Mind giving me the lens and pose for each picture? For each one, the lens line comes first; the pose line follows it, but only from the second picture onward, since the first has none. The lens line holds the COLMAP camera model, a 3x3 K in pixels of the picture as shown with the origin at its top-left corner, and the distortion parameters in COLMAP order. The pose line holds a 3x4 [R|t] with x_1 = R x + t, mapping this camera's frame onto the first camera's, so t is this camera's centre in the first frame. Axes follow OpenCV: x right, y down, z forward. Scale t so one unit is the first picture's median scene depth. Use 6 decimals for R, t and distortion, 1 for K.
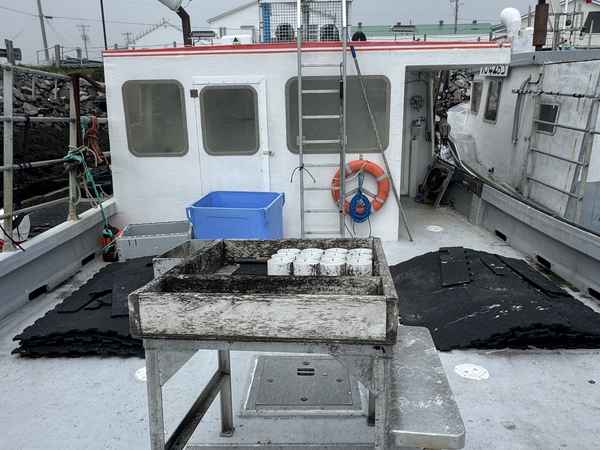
lens RADIAL K [[472.2, 0, 300.0], [0, 472.2, 225.0], [0, 0, 1]] dist [-0.003022, -0.000847]
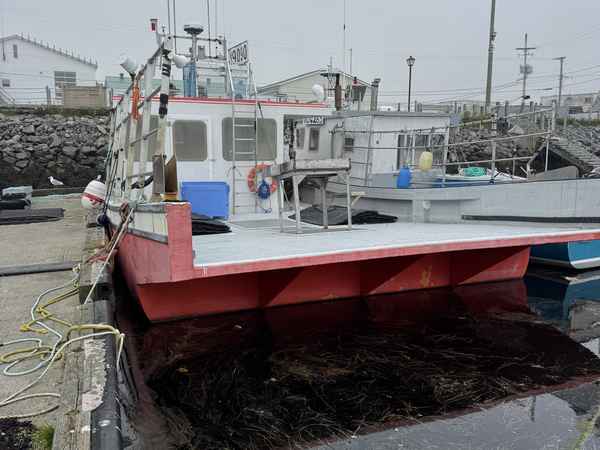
lens RADIAL K [[506.8, 0, 300.0], [0, 506.8, 225.0], [0, 0, 1]] dist [0.110948, 0.000359]
pose [[0.905233, -0.046223, 0.422395, -0.585072], [0.097202, 0.990233, -0.099950, 0.305570], [-0.413649, 0.131536, 0.900884, -0.793924]]
